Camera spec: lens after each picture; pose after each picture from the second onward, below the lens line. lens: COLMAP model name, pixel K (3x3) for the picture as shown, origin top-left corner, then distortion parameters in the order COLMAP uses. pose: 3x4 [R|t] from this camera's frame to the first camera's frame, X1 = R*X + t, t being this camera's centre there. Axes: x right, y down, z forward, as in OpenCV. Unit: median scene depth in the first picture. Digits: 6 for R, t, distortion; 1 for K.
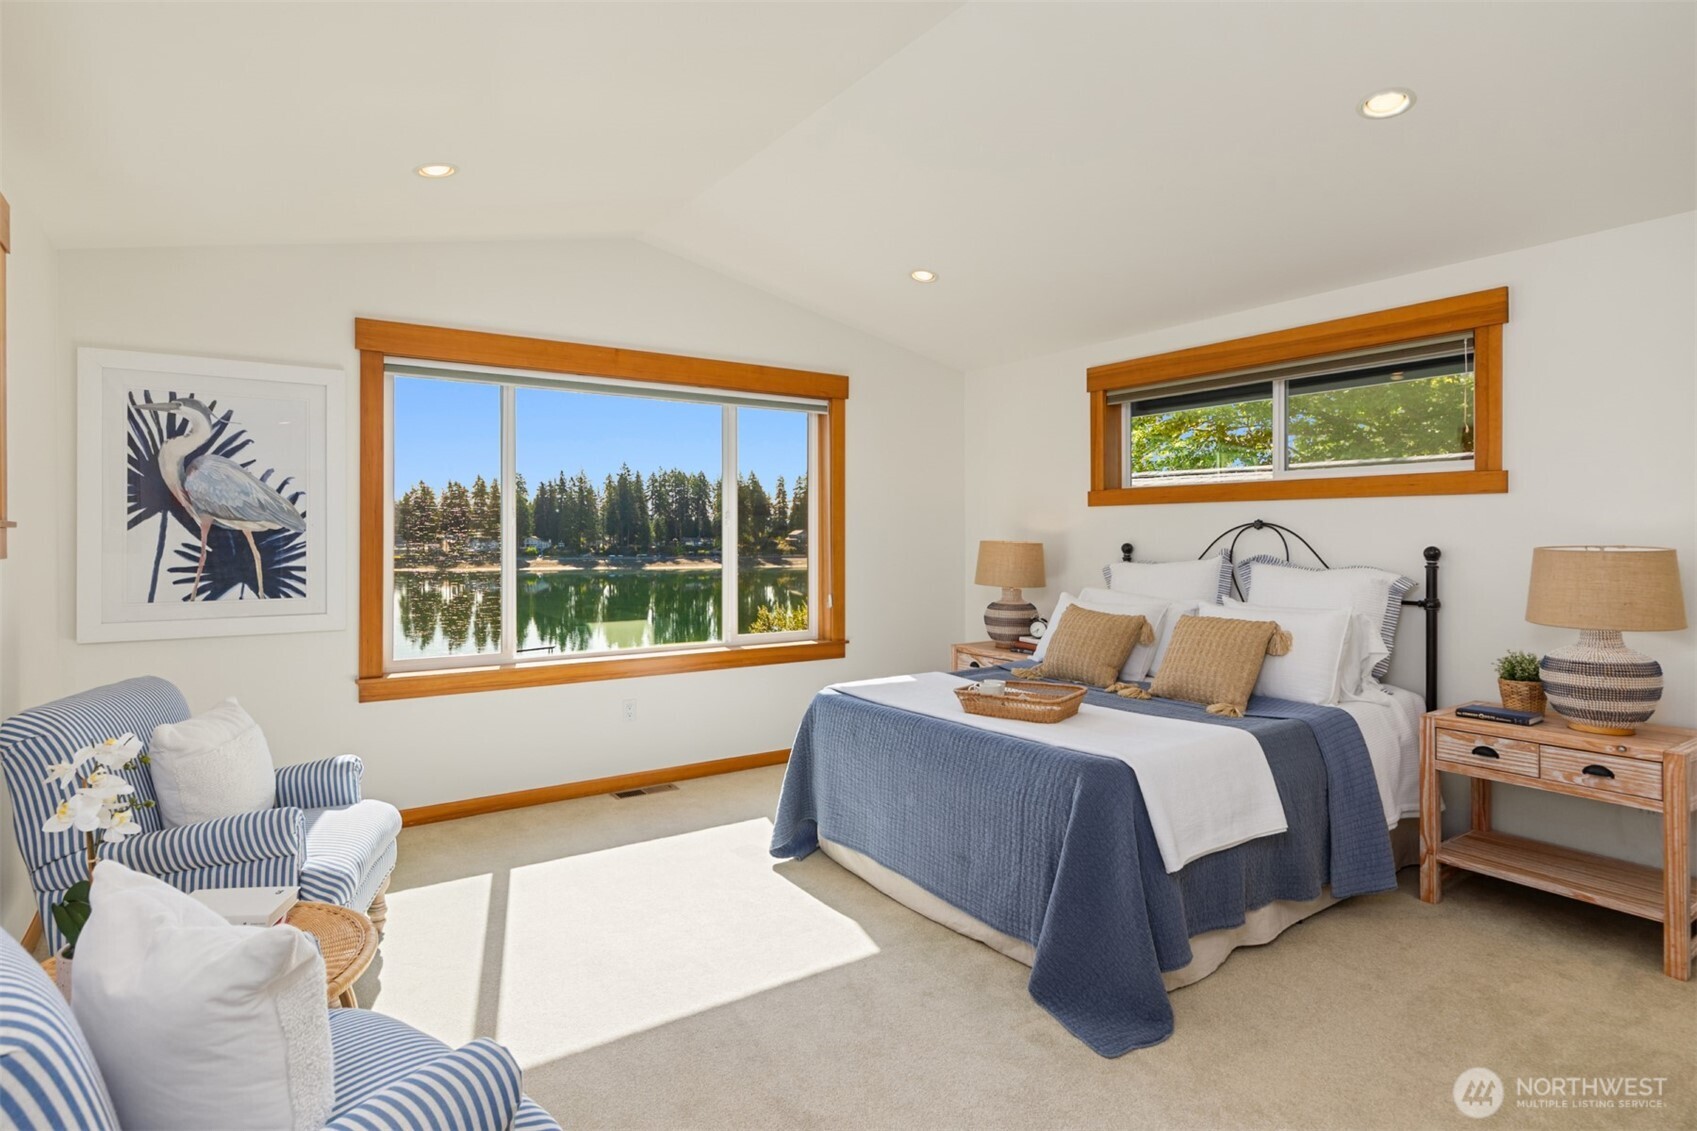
lens RADIAL K [[907.0, 0, 845.1], [0, 907.0, 533.3], [0, 0, 1]] dist [0.001342, 0.000128]
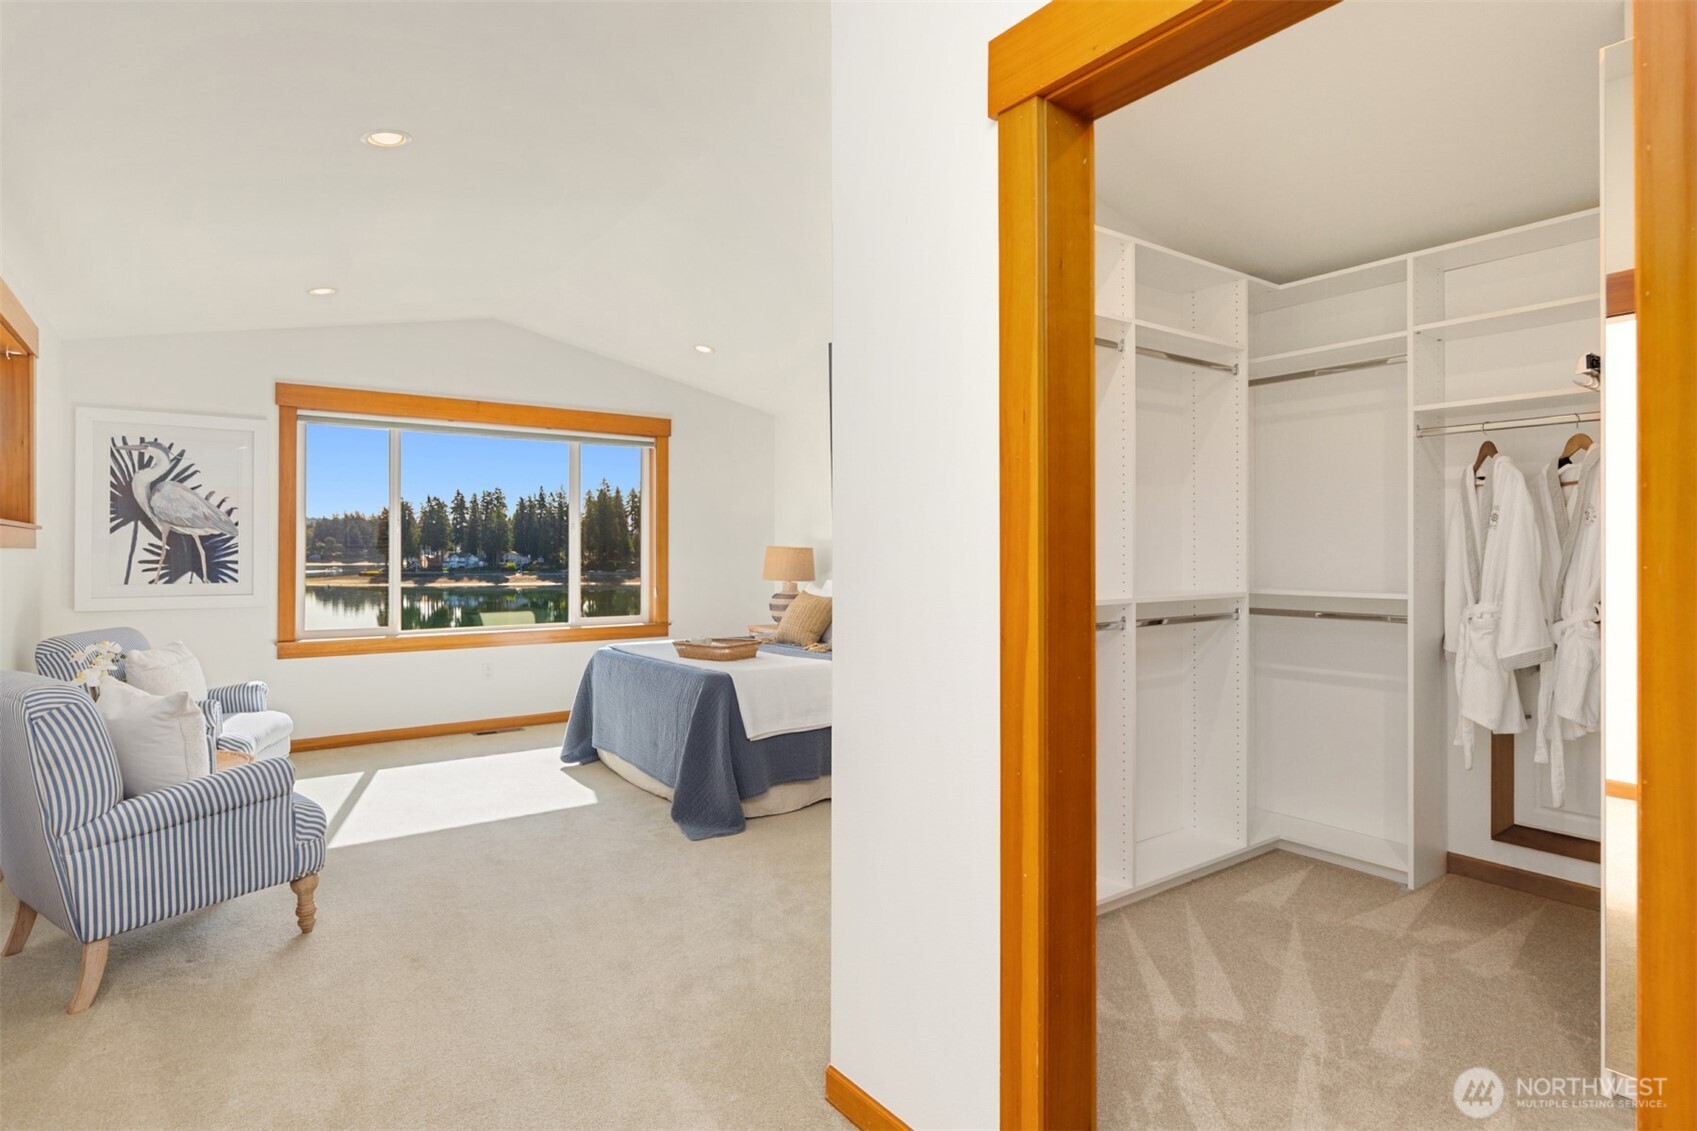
lens RADIAL K [[908.1, 0, 845.0], [0, 908.1, 547.7], [0, 0, 1]] dist [-0.000747, -0.000432]
pose [[0.999836, 0.002567, 0.017953, 0.325480], [-0.002529, 0.999994, -0.002173, 0.017523], [-0.017958, 0.002127, 0.999836, -0.428837]]
